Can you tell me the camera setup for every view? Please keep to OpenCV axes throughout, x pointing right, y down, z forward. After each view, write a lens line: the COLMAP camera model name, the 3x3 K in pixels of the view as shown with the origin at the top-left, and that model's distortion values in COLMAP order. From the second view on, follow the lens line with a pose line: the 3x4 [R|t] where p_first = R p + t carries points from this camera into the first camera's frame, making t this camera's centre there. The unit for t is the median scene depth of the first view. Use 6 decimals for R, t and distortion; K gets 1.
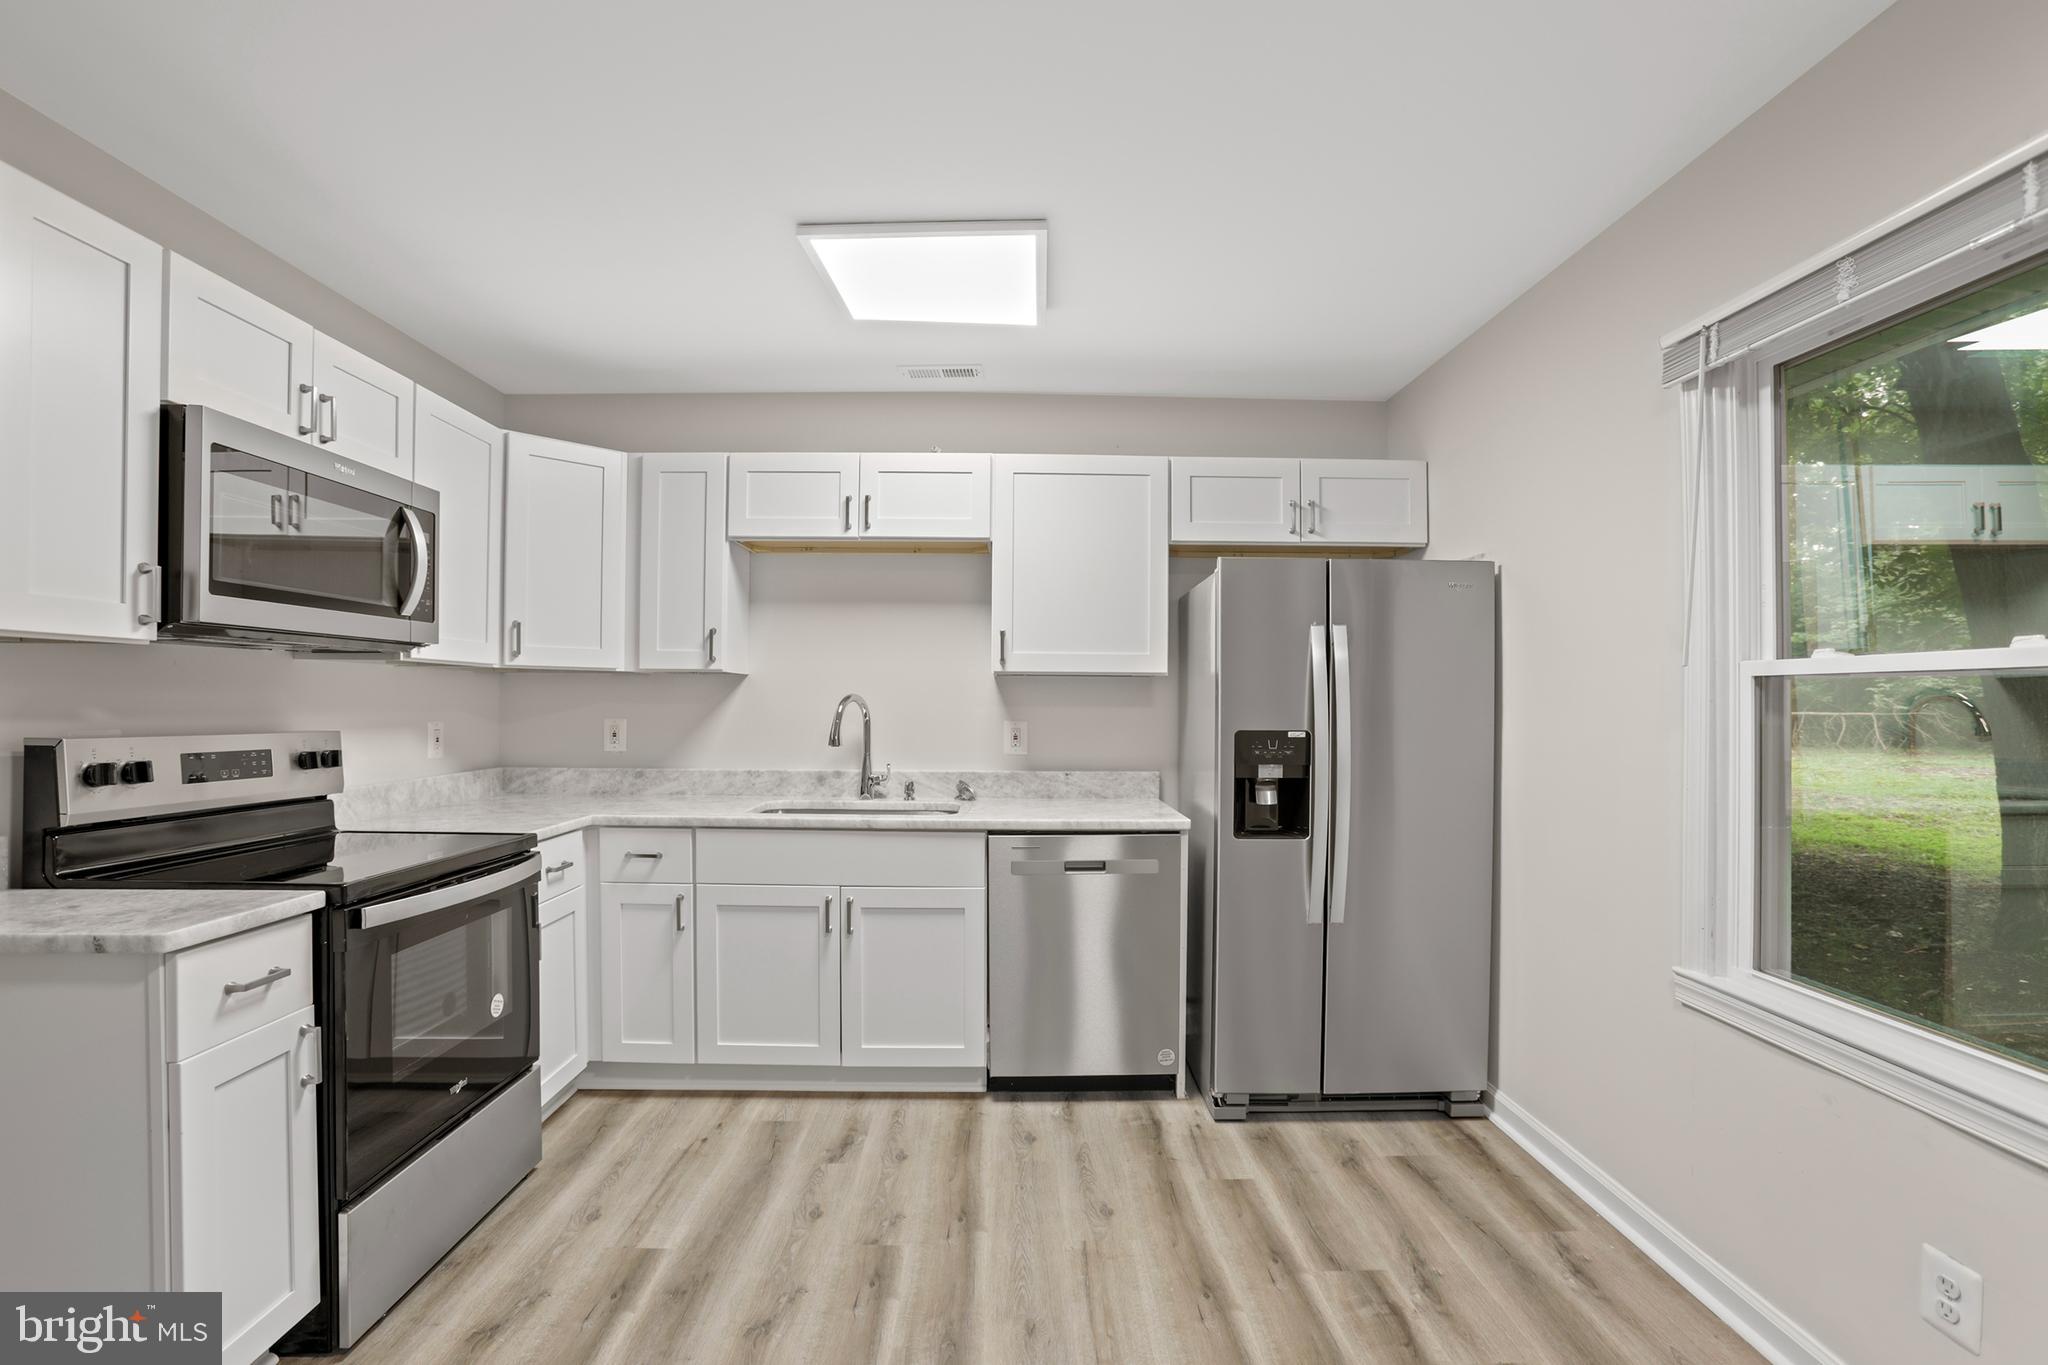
lens RADIAL K [[949.8, 0, 1022.1], [0, 949.8, 710.2], [0, 0, 1]] dist [-0.098909, 0.049048]
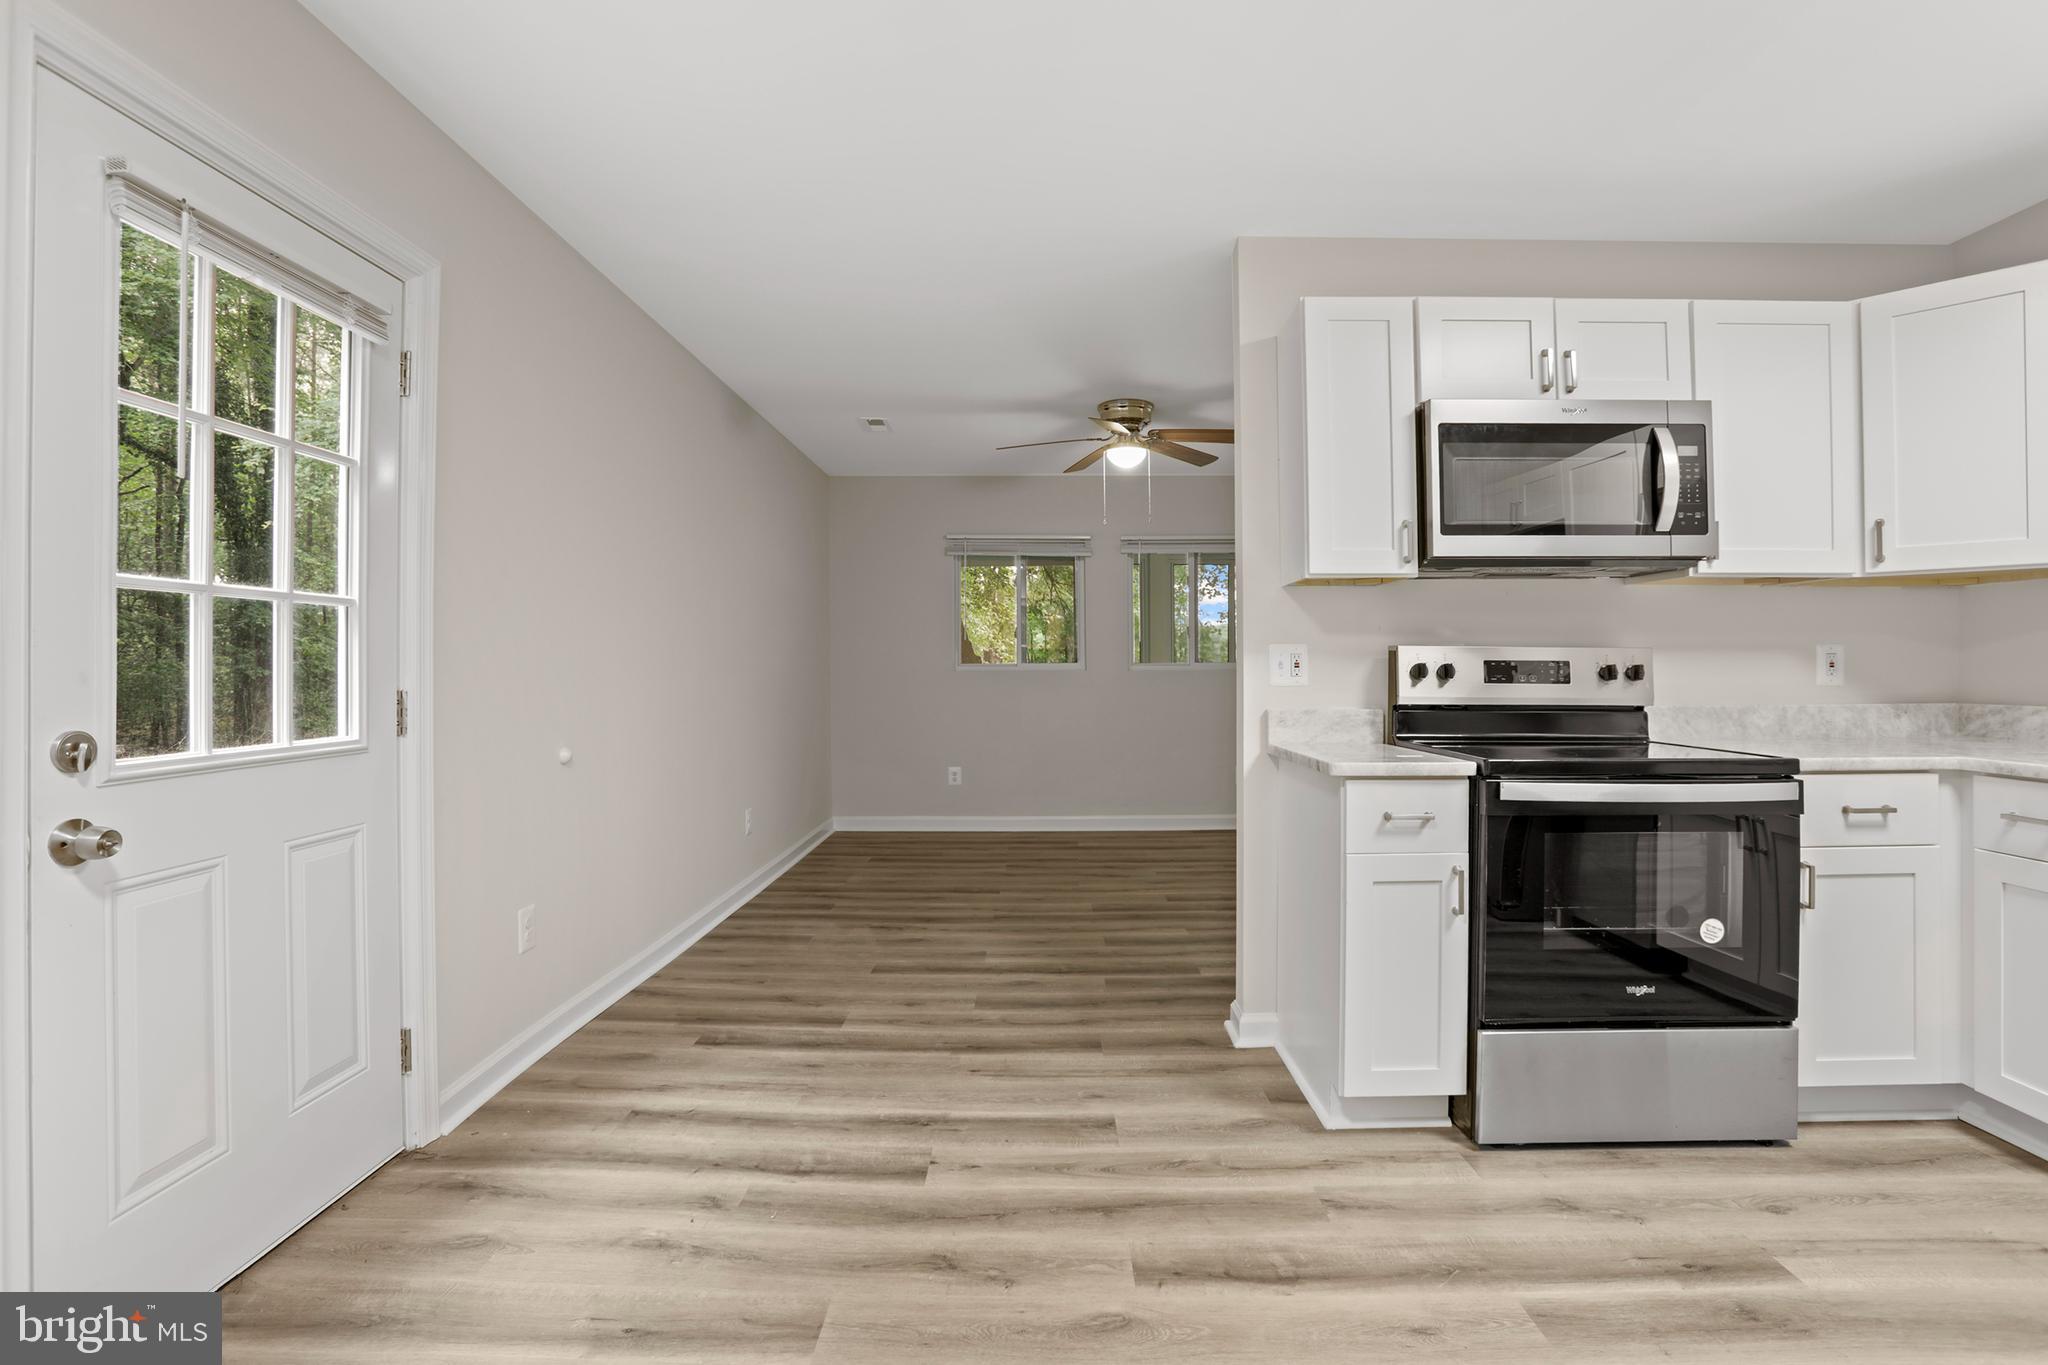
lens RADIAL K [[949.5, 0, 1018.7], [0, 949.5, 662.3], [0, 0, 1]] dist [-0.073422, 0.027540]
pose [[-0.036559, -0.011601, -0.999264, 0.320746], [-0.006030, 0.999917, -0.011388, 0.050203], [0.999313, 0.005609, -0.036626, 0.264647]]
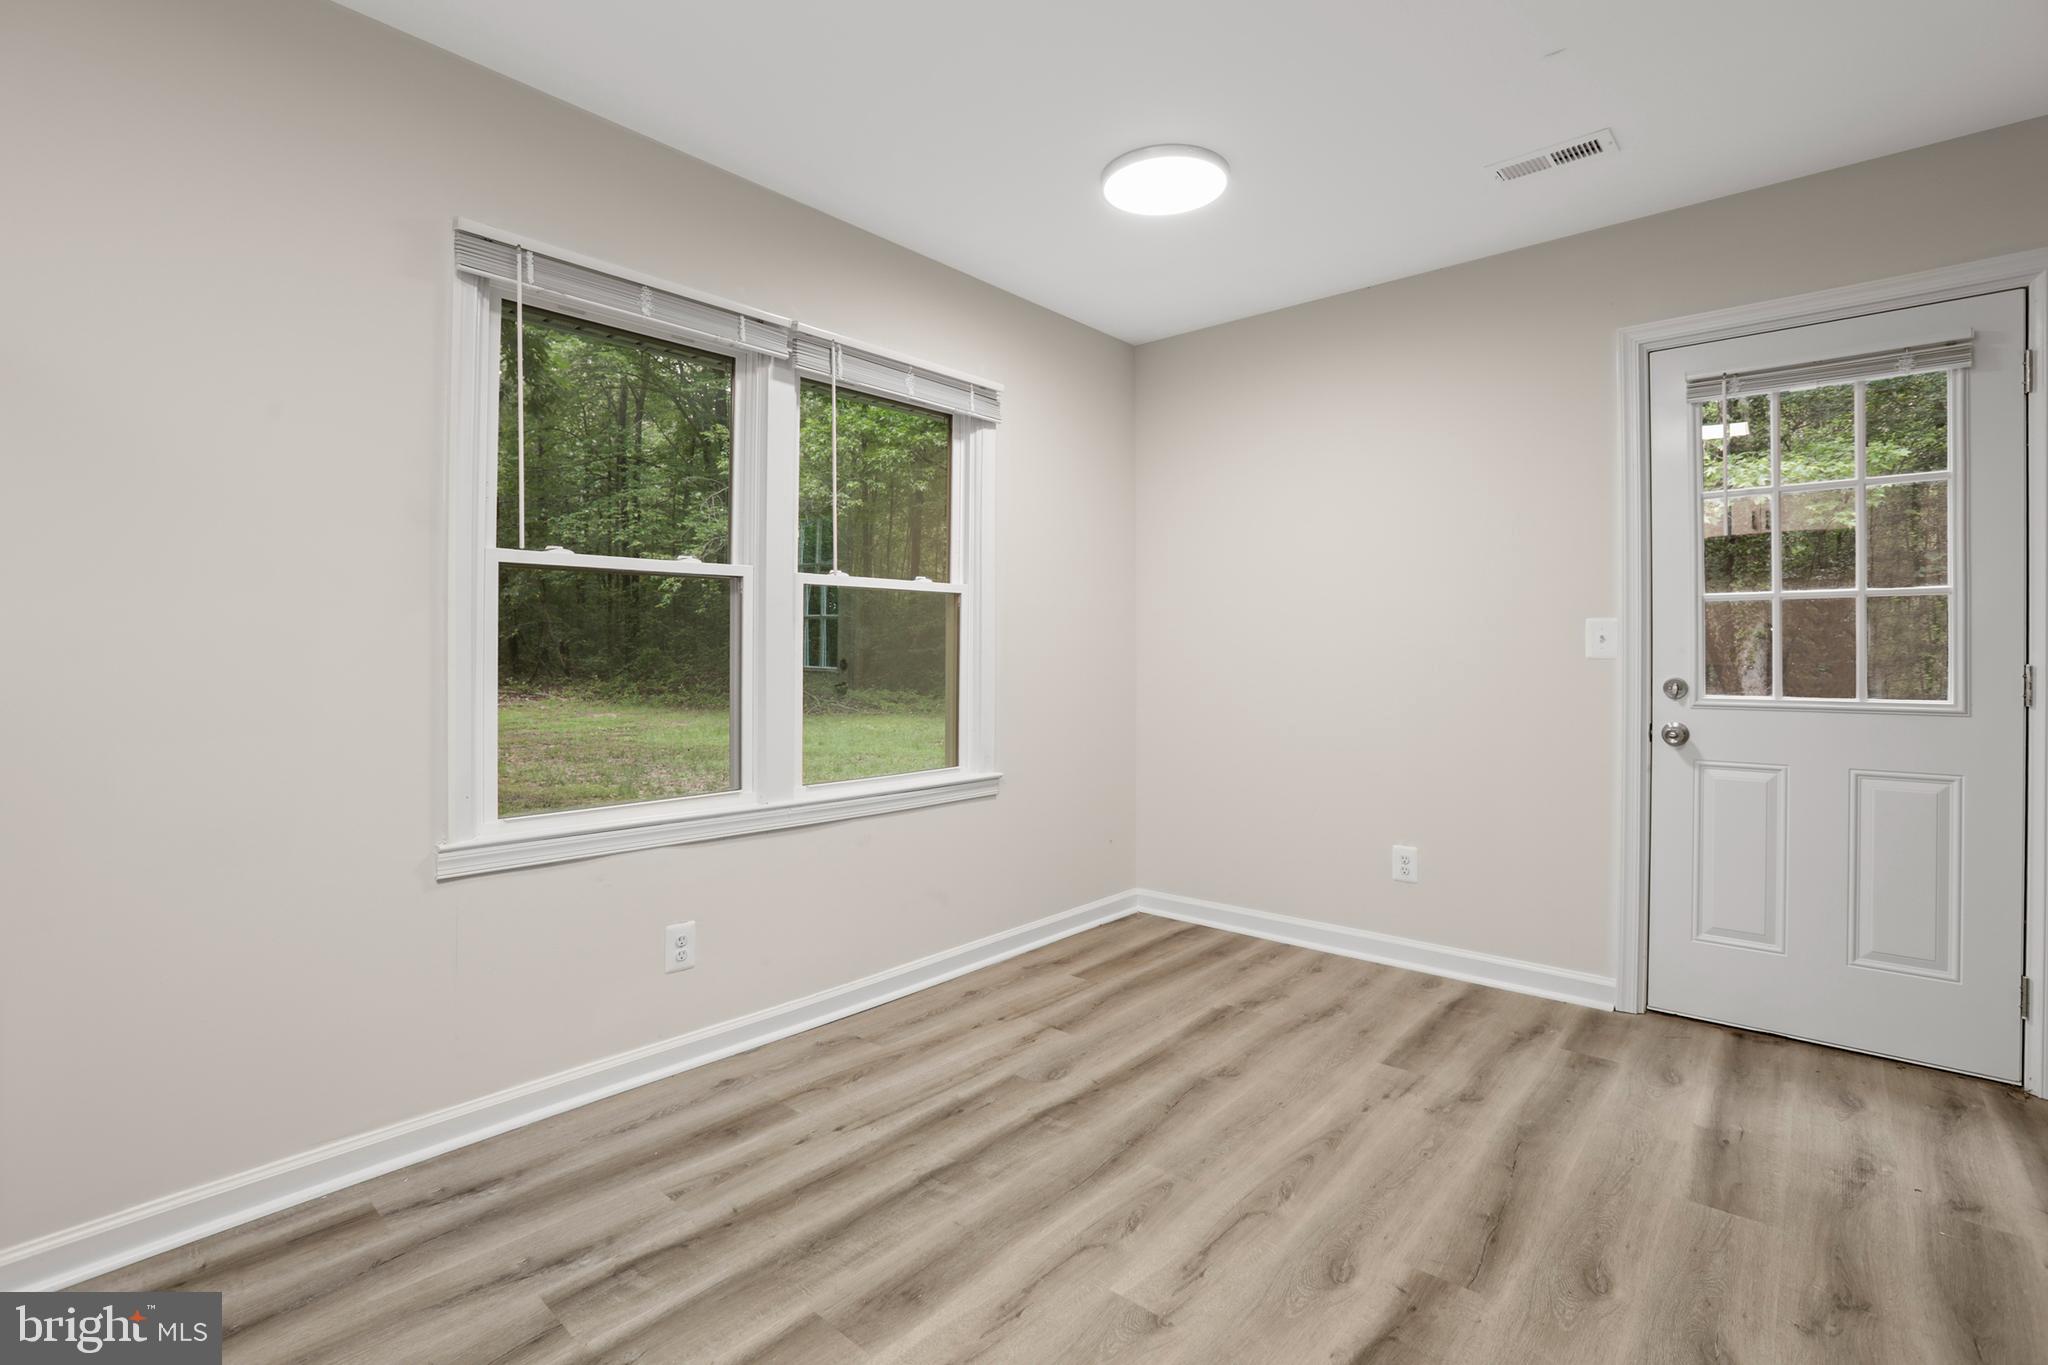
lens RADIAL K [[941.1, 0, 1020.1], [0, 941.1, 658.7], [0, 0, 1]] dist [-0.074544, 0.026464]
pose [[-0.741633, -0.010712, 0.670721, -0.300229], [0.003224, 0.999804, 0.019532, 0.043692], [-0.670798, 0.016648, -0.741453, 0.938078]]
